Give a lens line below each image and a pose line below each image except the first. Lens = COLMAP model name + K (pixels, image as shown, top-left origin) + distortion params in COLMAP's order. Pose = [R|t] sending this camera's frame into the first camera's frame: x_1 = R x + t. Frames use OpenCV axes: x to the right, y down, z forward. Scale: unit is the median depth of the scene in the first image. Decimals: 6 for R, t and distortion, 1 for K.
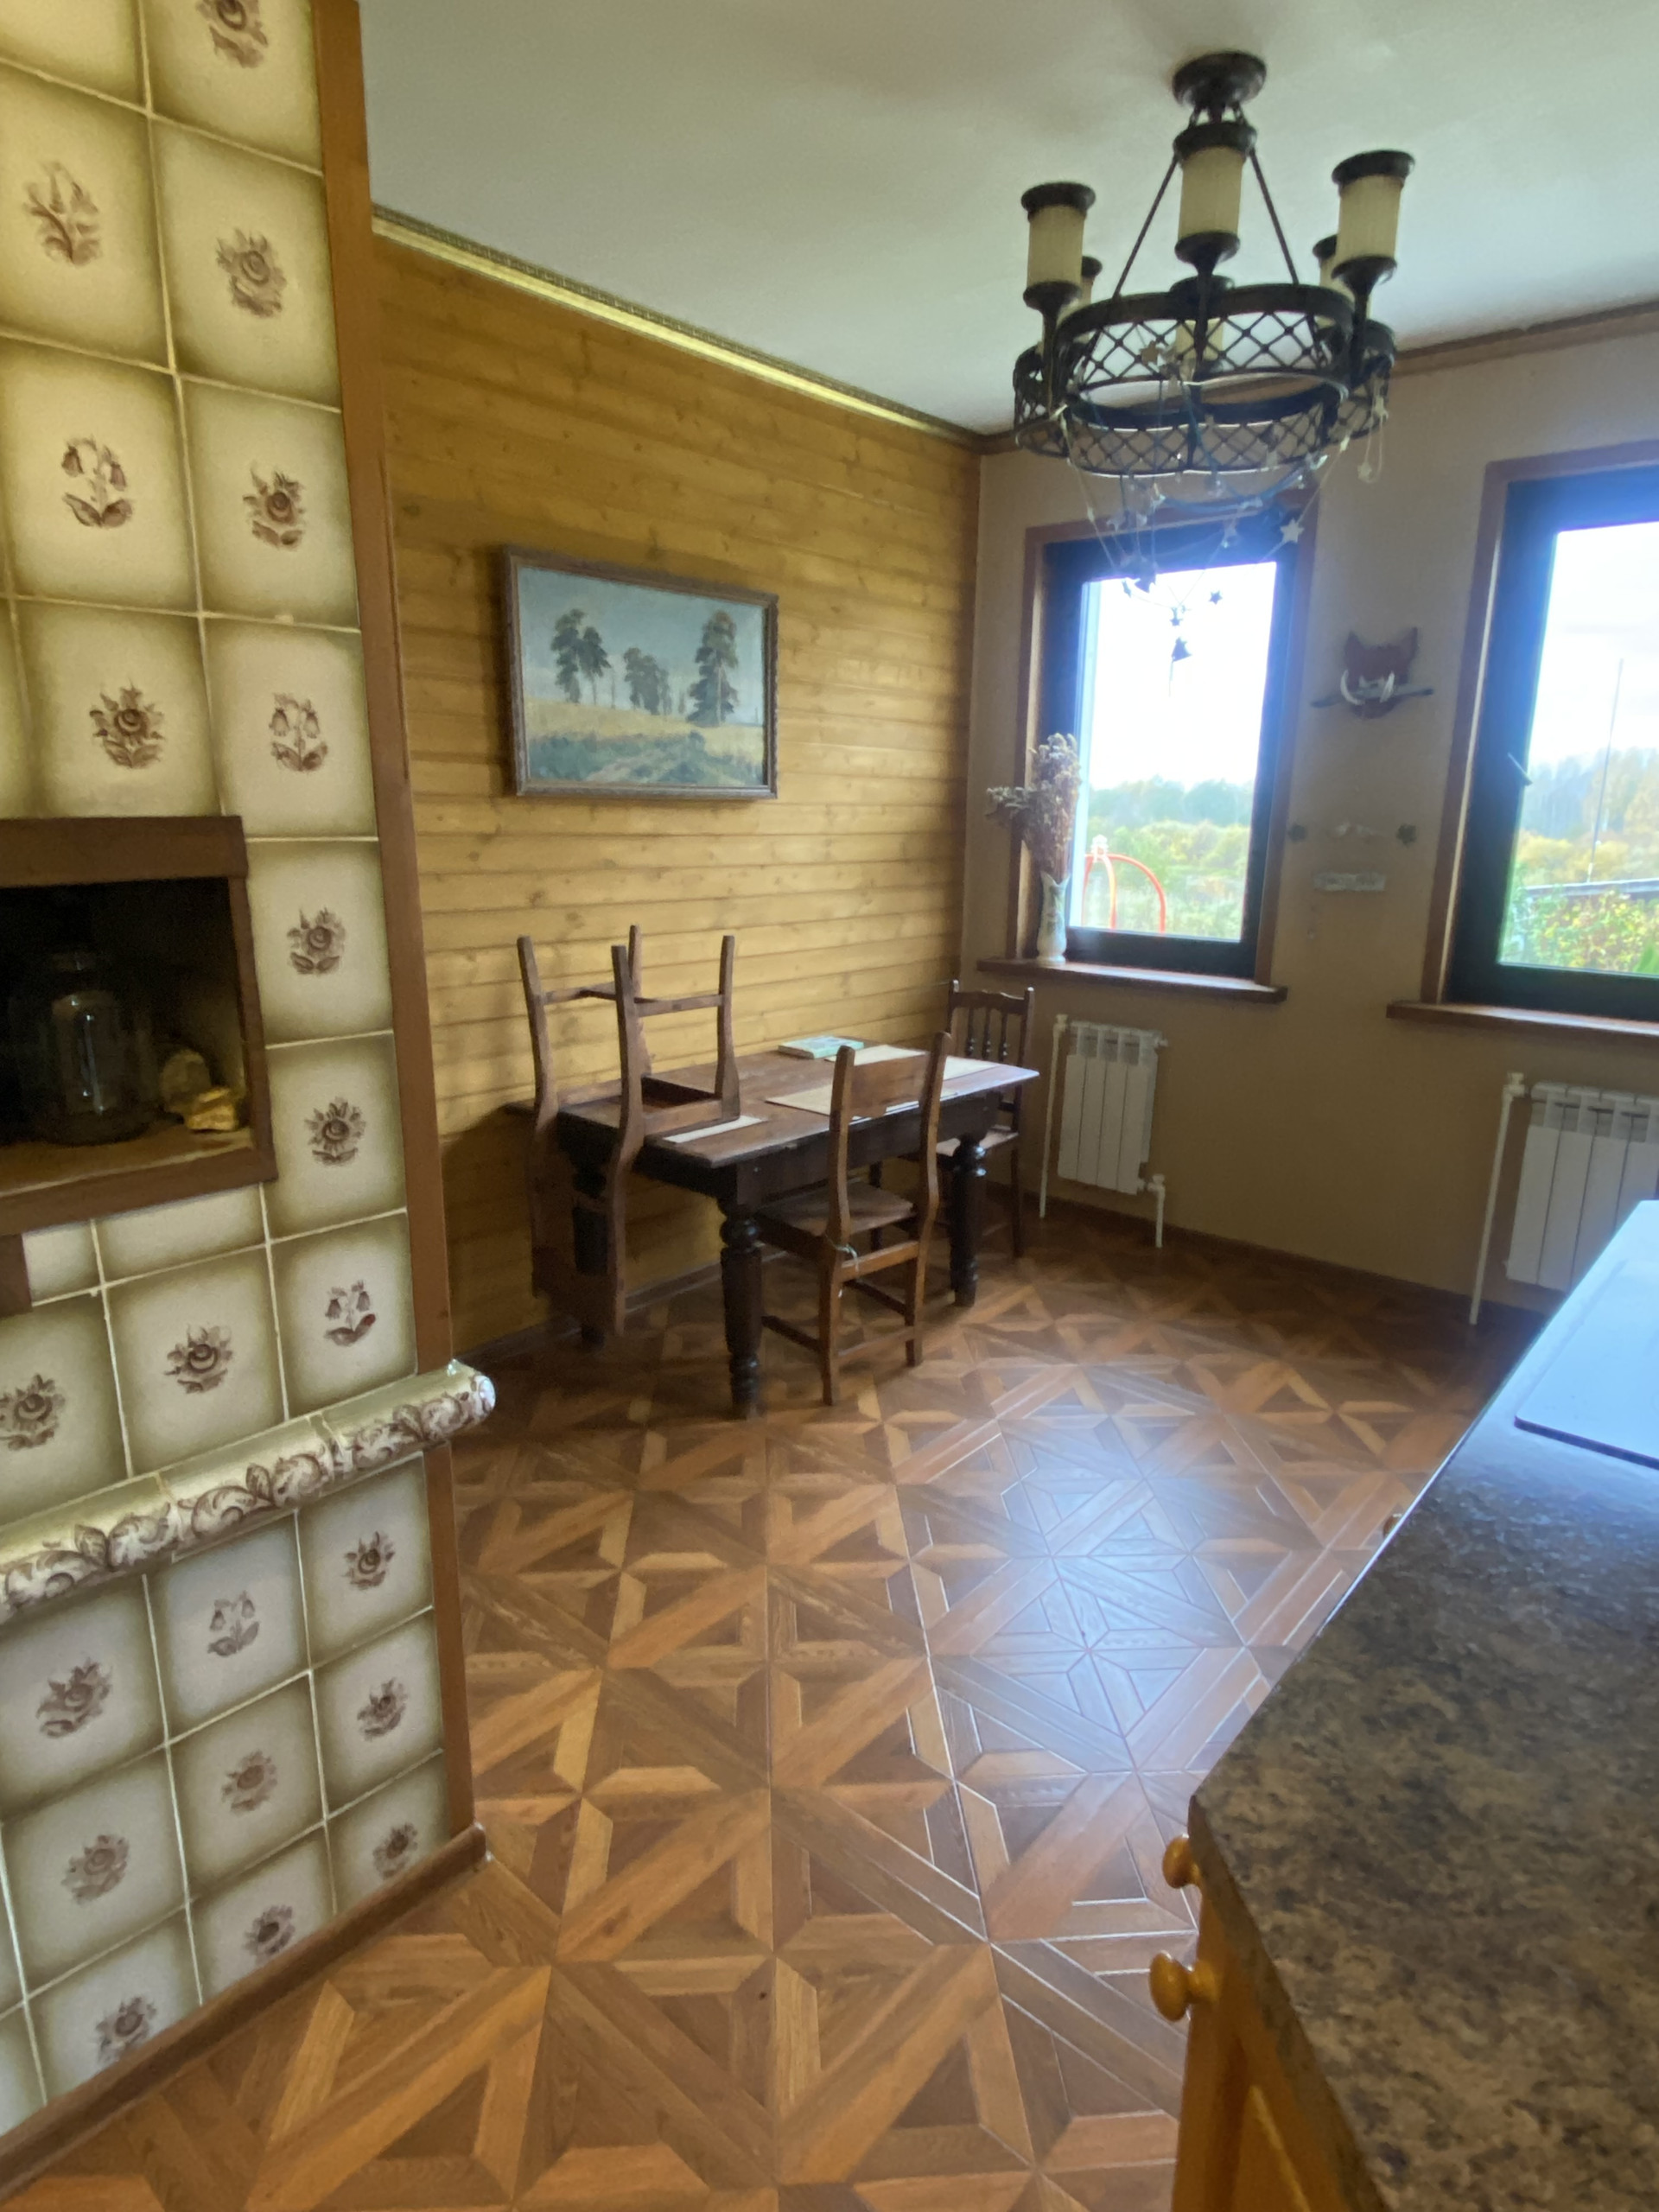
lens RADIAL K [[1224.4, 0, 832.0], [0, 1224.4, 1092.7], [0, 0, 1]] dist [0.019834, -0.018719]
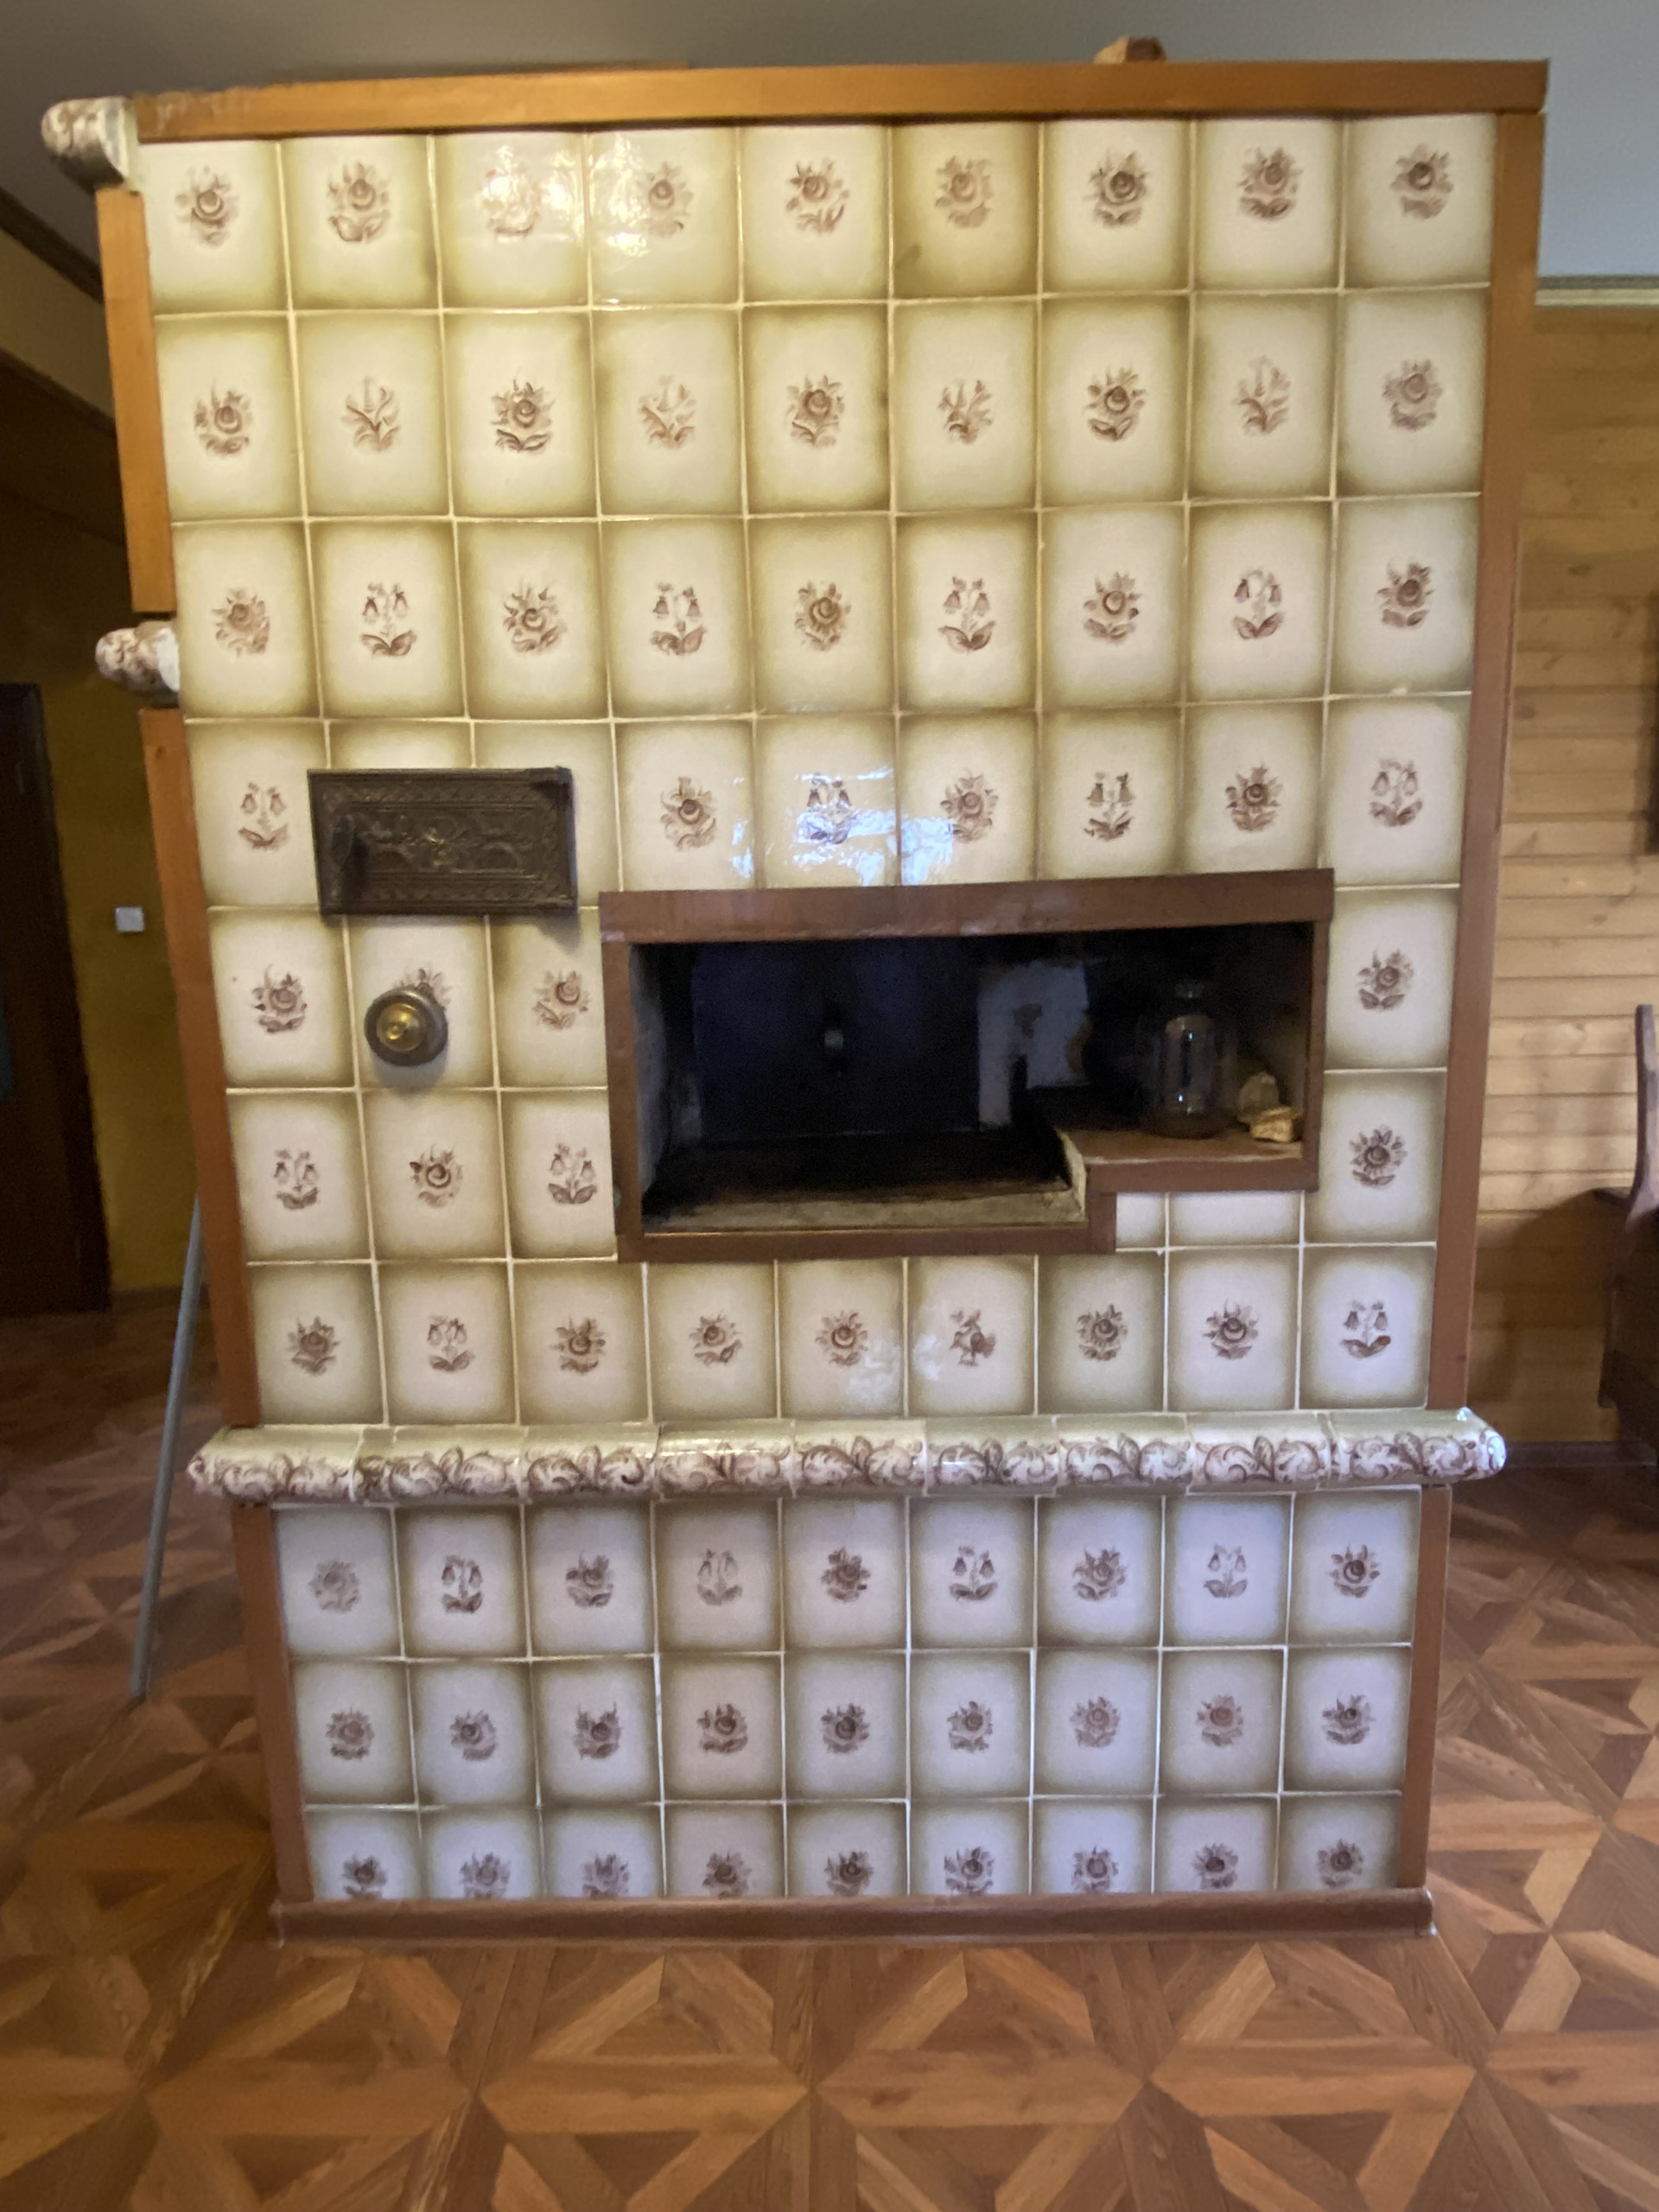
lens RADIAL K [[1254.9, 0, 825.5], [0, 1254.9, 1087.0], [0, 0, 1]] dist [-0.017307, -0.007623]
pose [[0.652605, 0.087668, -0.752610, 0.085360], [-0.142725, 0.989726, -0.008472, 0.044485], [0.744135, 0.112945, 0.658413, -0.071135]]
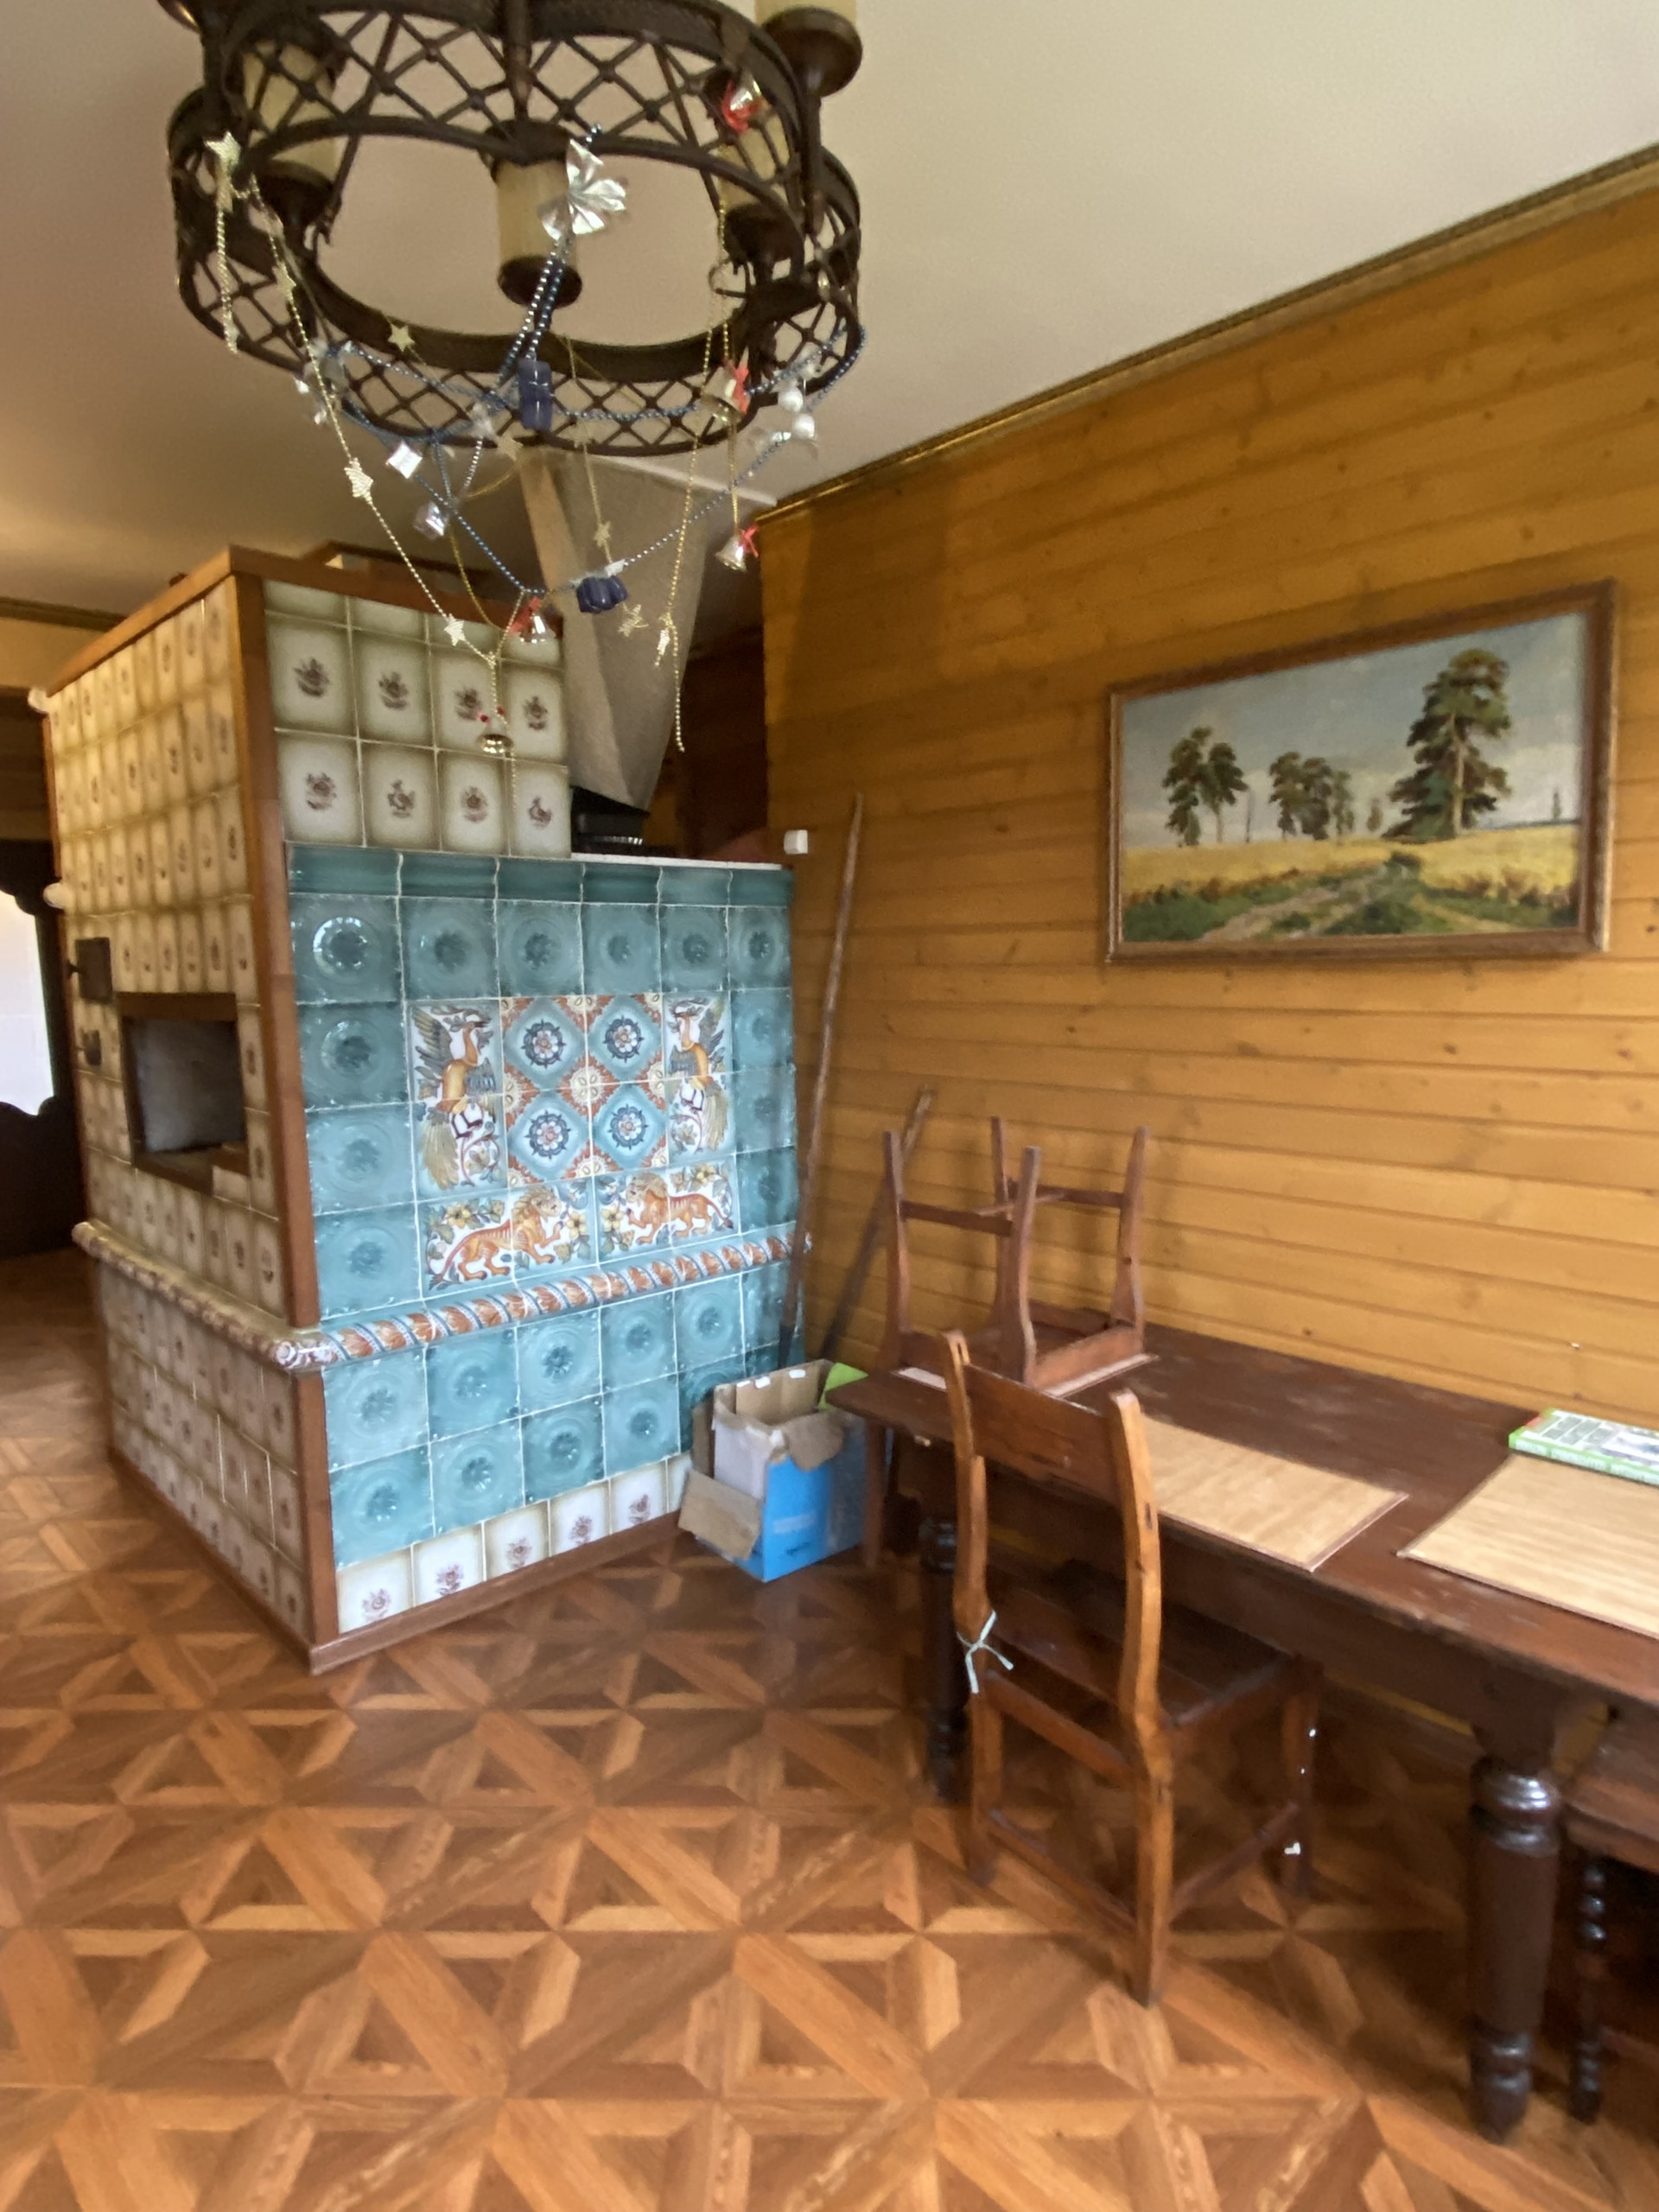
lens RADIAL K [[1224.4, 0, 847.9], [0, 1224.4, 1094.4], [0, 0, 1]] dist [0.019834, -0.018719]
pose [[-0.077211, 0.091289, -0.992827, 1.137149], [-0.215624, 0.970704, 0.106024, -0.373207], [0.973419, 0.222263, -0.055265, 1.630152]]
